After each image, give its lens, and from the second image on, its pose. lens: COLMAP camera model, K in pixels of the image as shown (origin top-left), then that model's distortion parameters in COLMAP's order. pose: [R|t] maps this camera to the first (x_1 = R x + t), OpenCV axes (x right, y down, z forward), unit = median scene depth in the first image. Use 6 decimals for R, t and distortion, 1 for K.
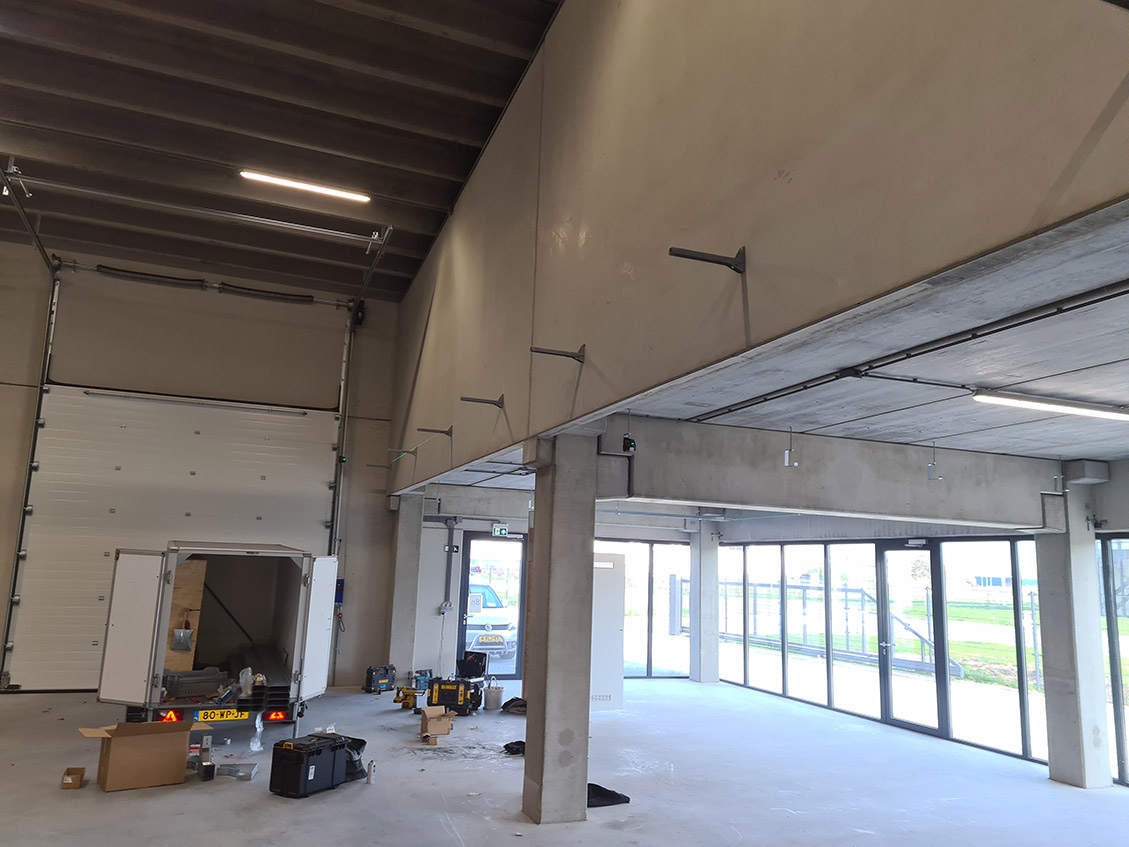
lens RADIAL K [[843.5, 0, 558.7], [0, 843.5, 433.2], [0, 0, 1]] dist [0.070325, -0.059921]
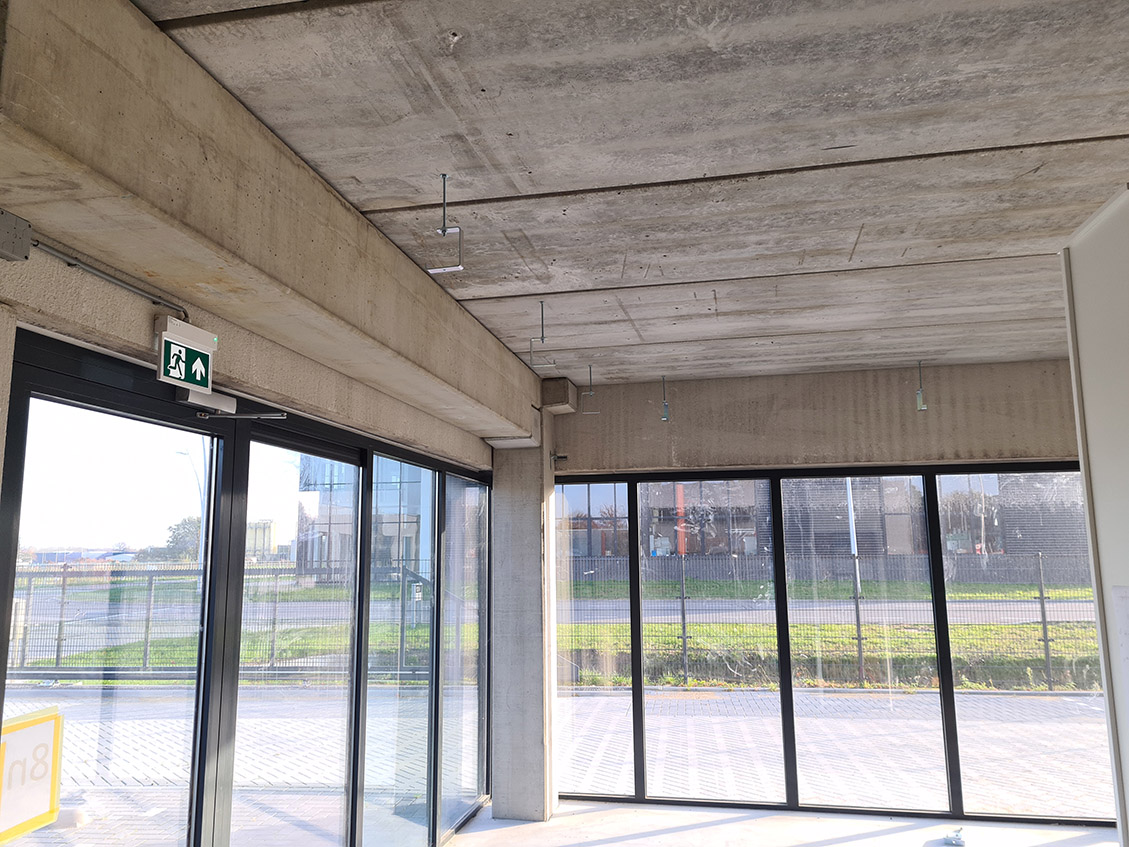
lens RADIAL K [[843.5, 0, 572.9], [0, 843.5, 432.8], [0, 0, 1]] dist [0.070325, -0.059921]
pose [[0.528242, 0.082277, 0.845098, -0.206304], [-0.109072, 0.993623, -0.028560, 0.140962], [-0.842059, -0.077090, 0.533848, 0.902988]]
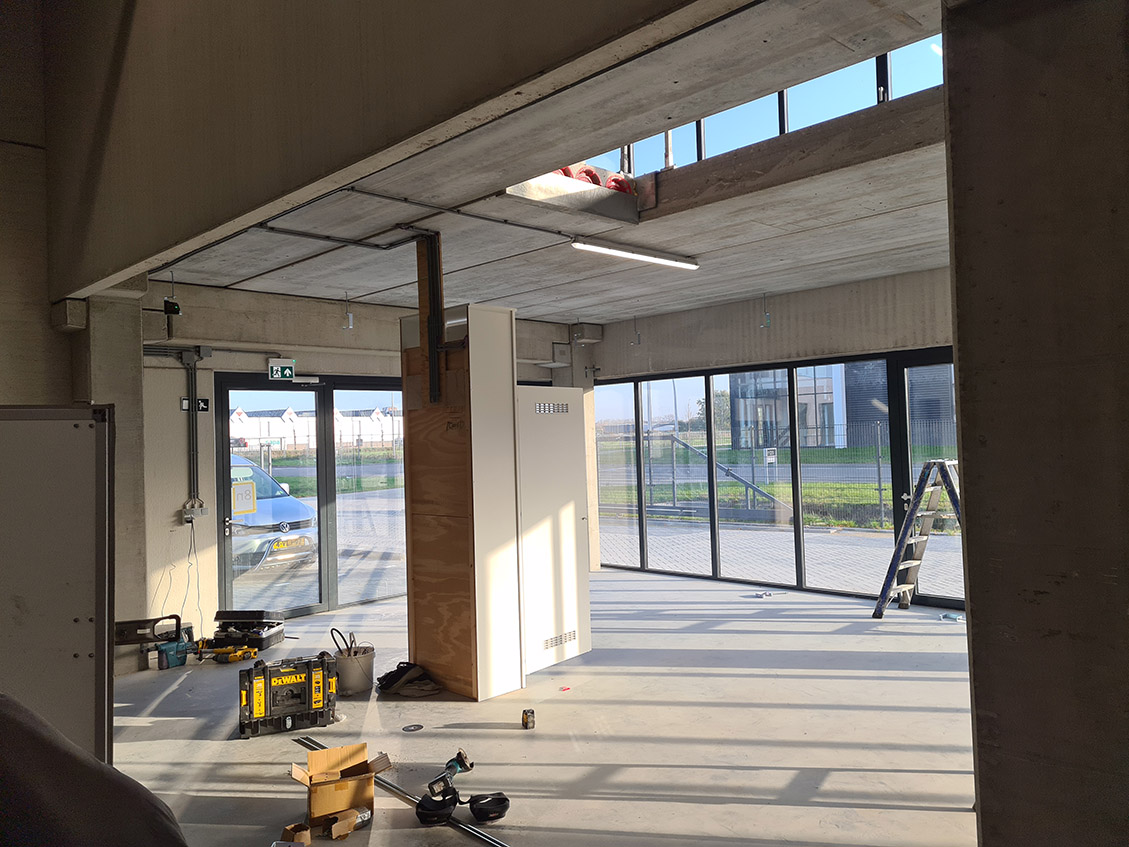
lens RADIAL K [[843.5, 0, 588.8], [0, 843.5, 411.9], [0, 0, 1]] dist [0.070325, -0.059921]
pose [[0.905217, -0.053495, 0.421570, -0.139043], [-0.003922, 0.990951, 0.134167, 0.071091], [-0.424932, -0.123104, 0.896816, 0.424557]]
